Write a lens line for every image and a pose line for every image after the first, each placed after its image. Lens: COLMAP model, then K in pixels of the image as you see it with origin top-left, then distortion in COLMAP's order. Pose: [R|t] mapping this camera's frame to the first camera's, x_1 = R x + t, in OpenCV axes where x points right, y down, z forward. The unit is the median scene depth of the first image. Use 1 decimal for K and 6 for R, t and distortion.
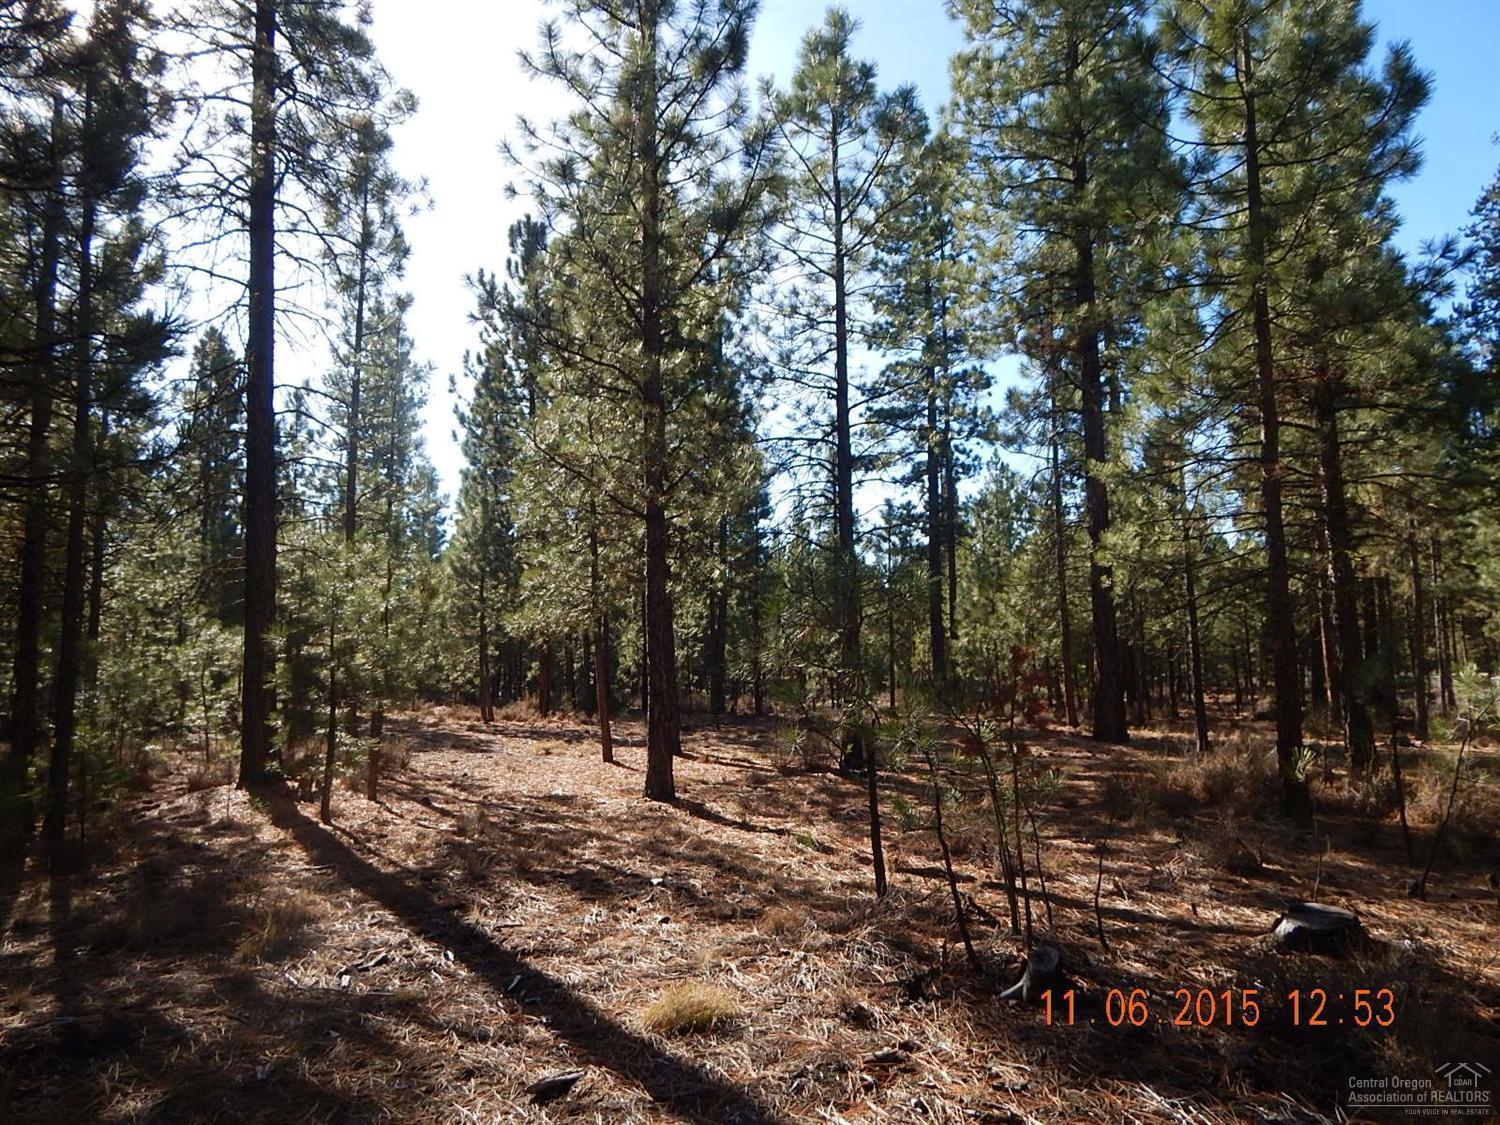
lens RADIAL K [[984.5, 0, 750.0], [0, 984.5, 562.5], [0, 0, 1]] dist [-0.004830, -0.005395]
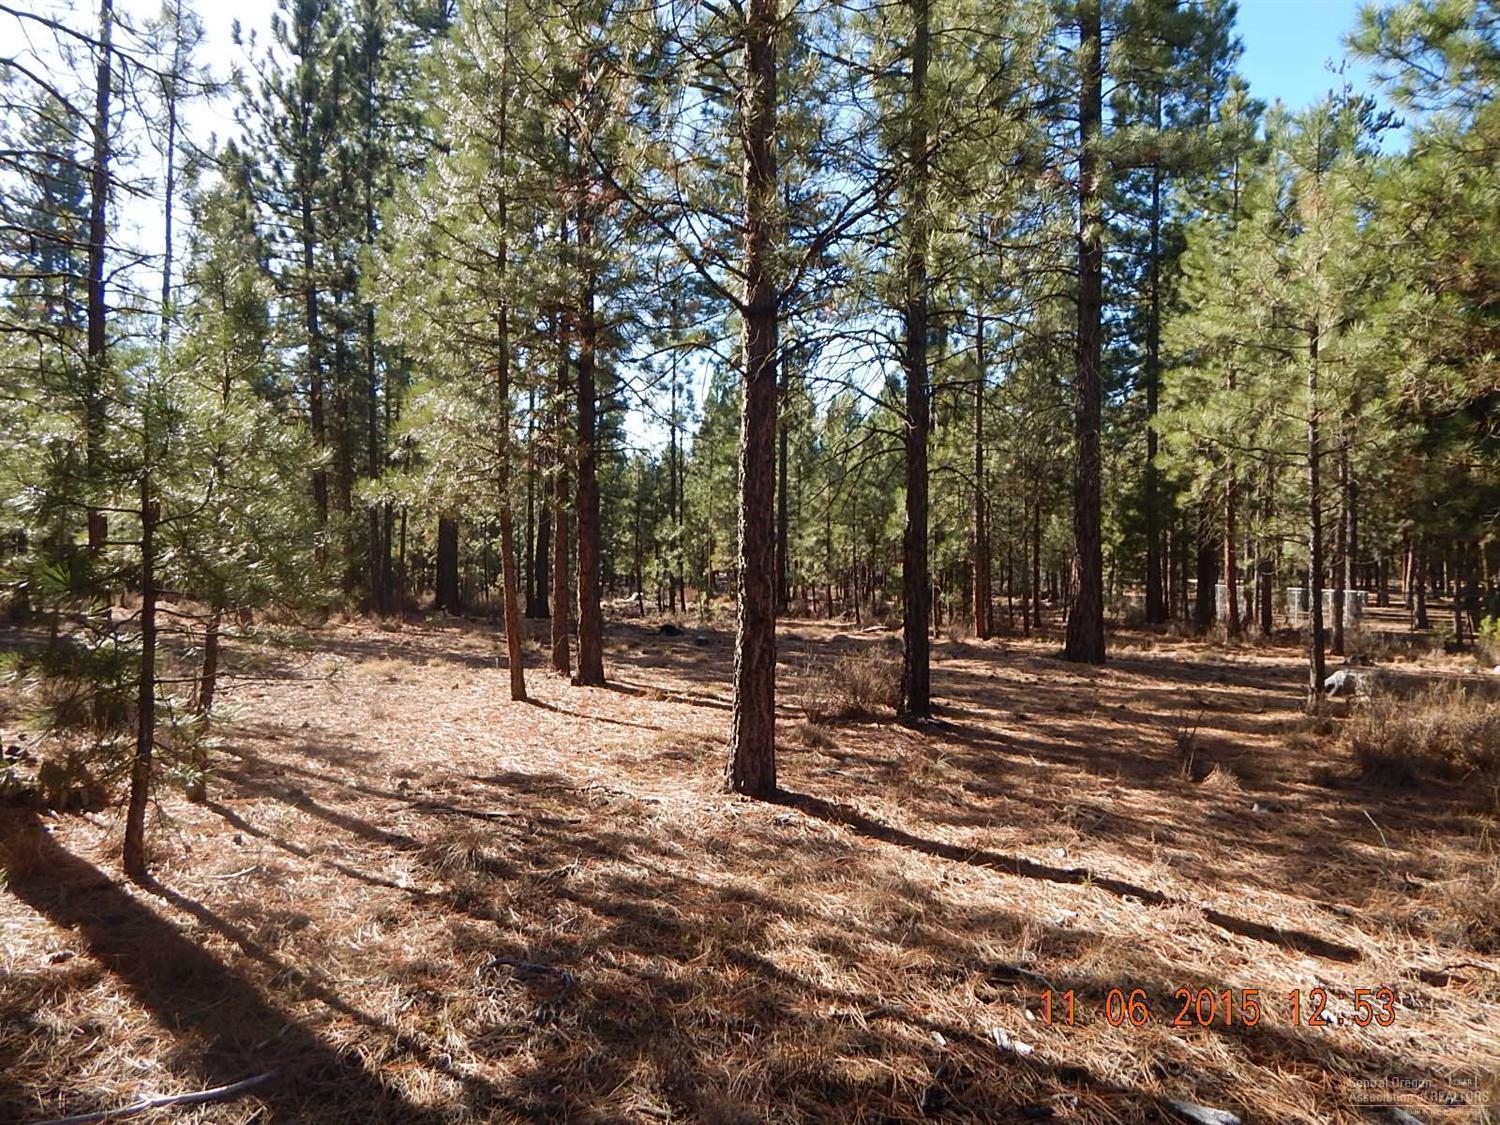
lens RADIAL K [[971.3, 0, 750.0], [0, 971.3, 562.5], [0, 0, 1]] dist [-0.004275, -0.002855]
pose [[0.962192, 0.025588, 0.271168, -0.093920], [-0.053761, 0.993833, 0.096983, 0.016226], [-0.267014, -0.107894, 0.957634, 0.164236]]
